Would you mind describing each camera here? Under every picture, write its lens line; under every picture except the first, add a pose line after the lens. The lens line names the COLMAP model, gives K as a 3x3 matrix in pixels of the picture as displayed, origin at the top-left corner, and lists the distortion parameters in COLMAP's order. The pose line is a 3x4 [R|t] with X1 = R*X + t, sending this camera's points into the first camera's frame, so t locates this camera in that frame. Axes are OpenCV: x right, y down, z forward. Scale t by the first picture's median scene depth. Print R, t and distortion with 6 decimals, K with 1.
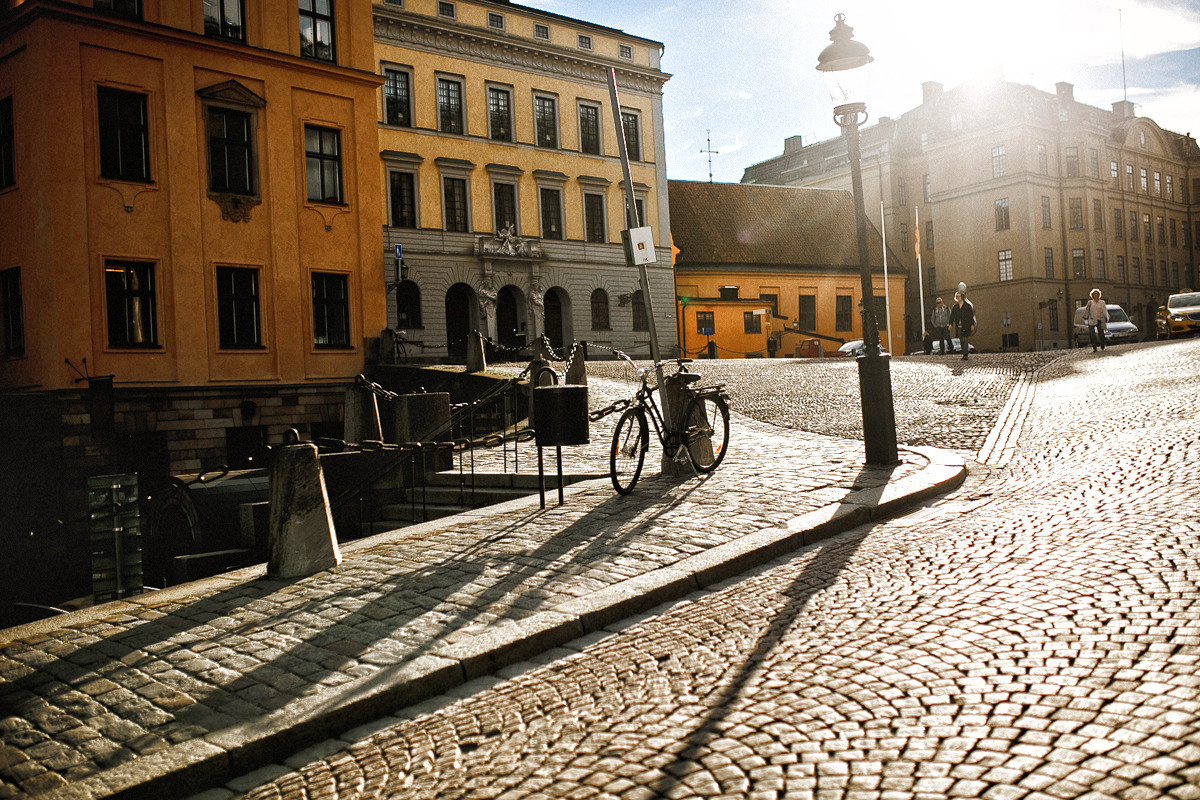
lens RADIAL K [[1133.9, 0, 600.0], [0, 1133.9, 400.6], [0, 0, 1]] dist [-0.067413, 0.103659]
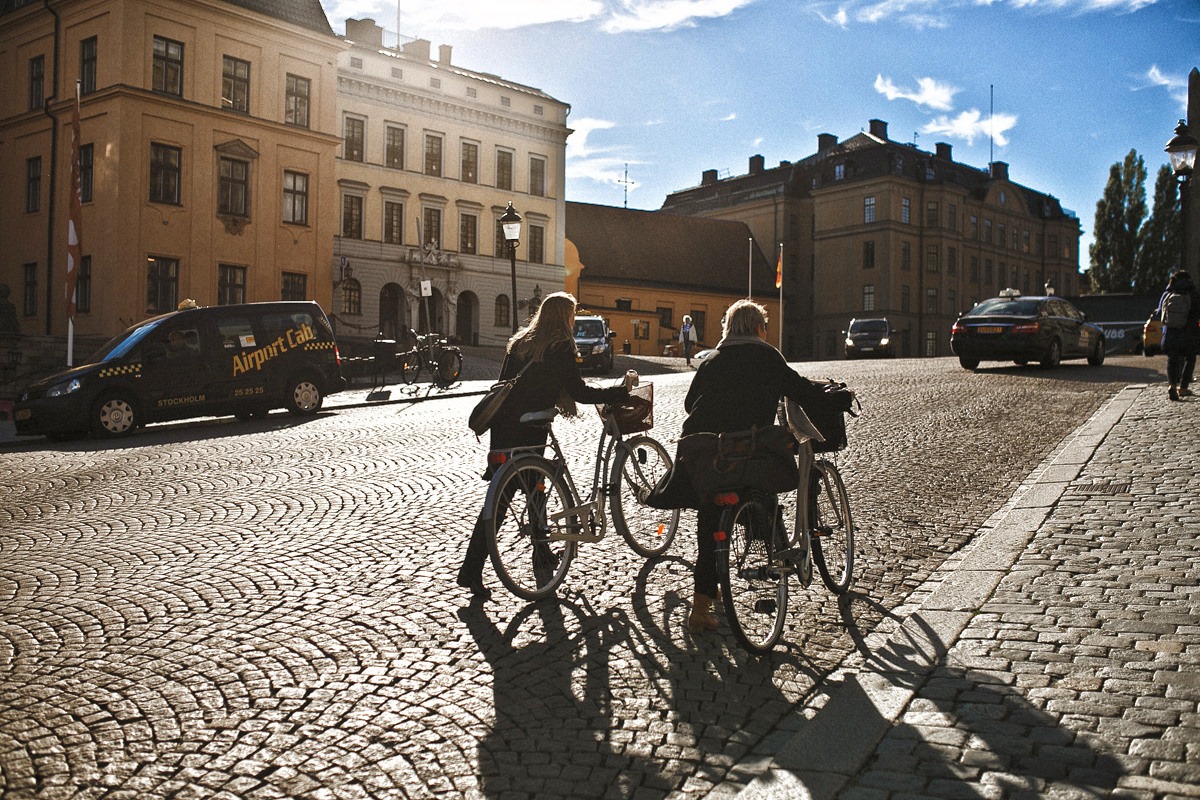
lens RADIAL K [[1133.9, 0, 600.0], [0, 1133.9, 400.6], [0, 0, 1]] dist [-0.067413, 0.103659]
pose [[0.996631, 0.070029, 0.042685, 0.068936], [-0.069961, 0.997545, -0.003089, 0.019223], [-0.042797, 0.000092, 0.999084, -0.315368]]
